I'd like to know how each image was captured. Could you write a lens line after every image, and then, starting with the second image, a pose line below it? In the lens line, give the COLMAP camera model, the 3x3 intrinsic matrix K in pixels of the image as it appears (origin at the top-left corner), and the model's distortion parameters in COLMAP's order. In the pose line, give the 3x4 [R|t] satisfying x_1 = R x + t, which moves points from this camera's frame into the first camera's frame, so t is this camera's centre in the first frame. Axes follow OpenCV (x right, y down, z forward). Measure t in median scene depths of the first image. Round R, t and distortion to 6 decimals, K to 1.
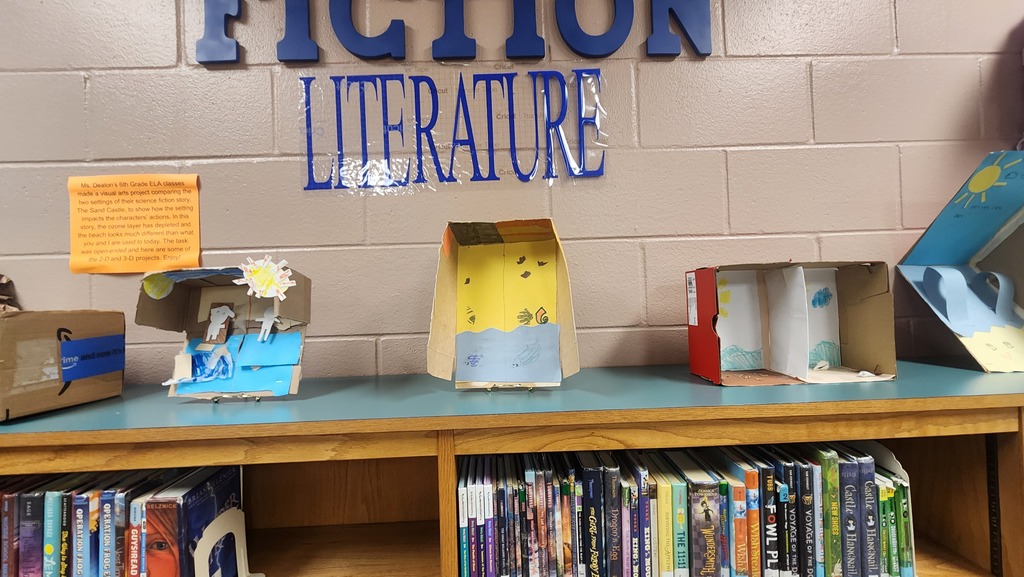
lens RADIAL K [[399.6, 0, 497.7], [0, 399.6, 284.5], [0, 0, 1]] dist [-0.001833, -0.000271]
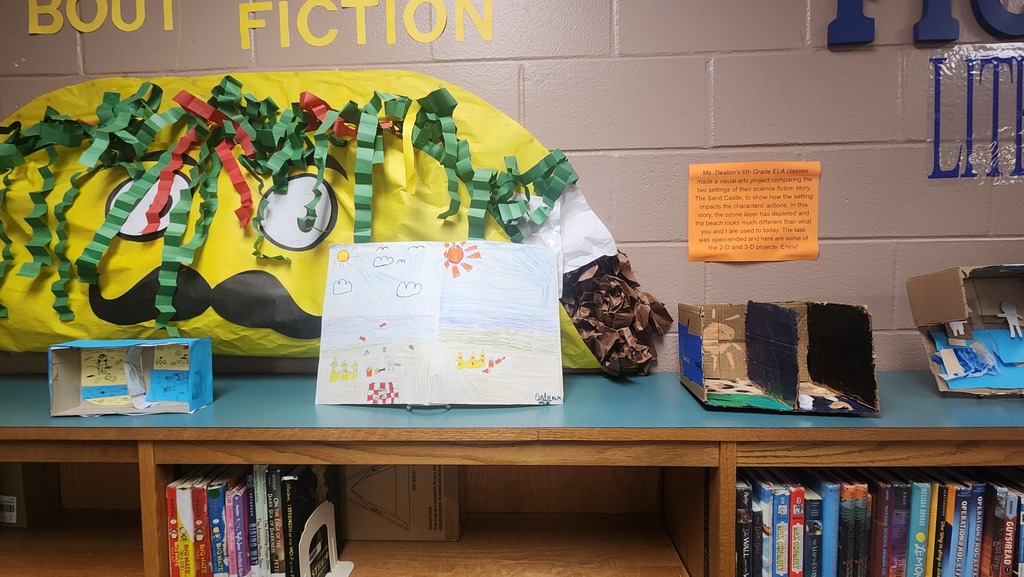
lens RADIAL K [[415.4, 0, 512.1], [0, 415.4, 276.9], [0, 0, 1]] dist [0.016821, -0.007776]
pose [[0.998429, 0.018644, -0.052834, -1.453423], [-0.016138, 0.998743, 0.047457, -0.030831], [0.053652, -0.046530, 0.997475, -0.076020]]
